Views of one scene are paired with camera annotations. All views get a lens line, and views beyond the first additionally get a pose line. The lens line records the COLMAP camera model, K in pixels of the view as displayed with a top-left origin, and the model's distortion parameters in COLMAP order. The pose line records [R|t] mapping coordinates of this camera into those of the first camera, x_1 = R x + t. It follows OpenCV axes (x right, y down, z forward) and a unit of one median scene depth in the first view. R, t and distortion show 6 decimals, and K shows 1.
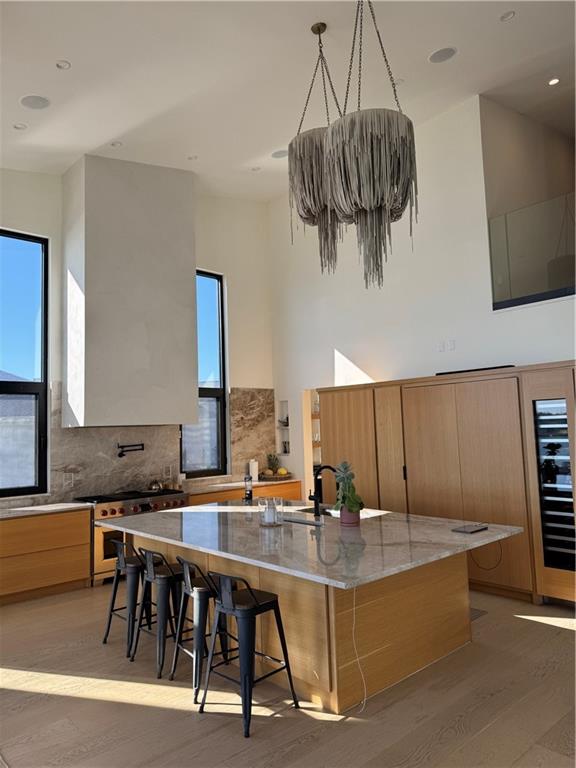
lens RADIAL K [[541.7, 0, 288.0], [0, 541.7, 384.0], [0, 0, 1]] dist [0.067832, -0.002259]
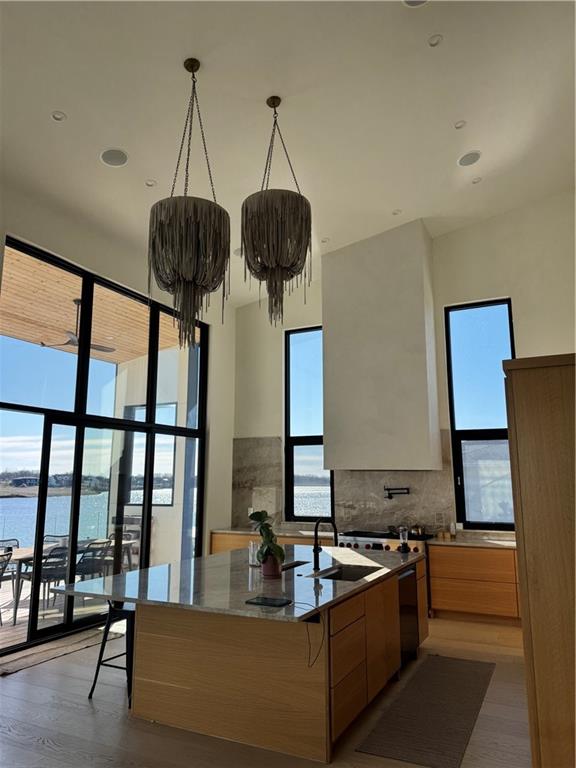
lens RADIAL K [[541.7, 0, 288.0], [0, 541.7, 384.0], [0, 0, 1]] dist [0.067832, -0.002259]
pose [[0.360780, -0.128991, -0.923688, 0.645368], [0.063053, 0.991497, -0.113832, 0.016839], [0.930517, -0.017173, 0.365846, 0.408574]]
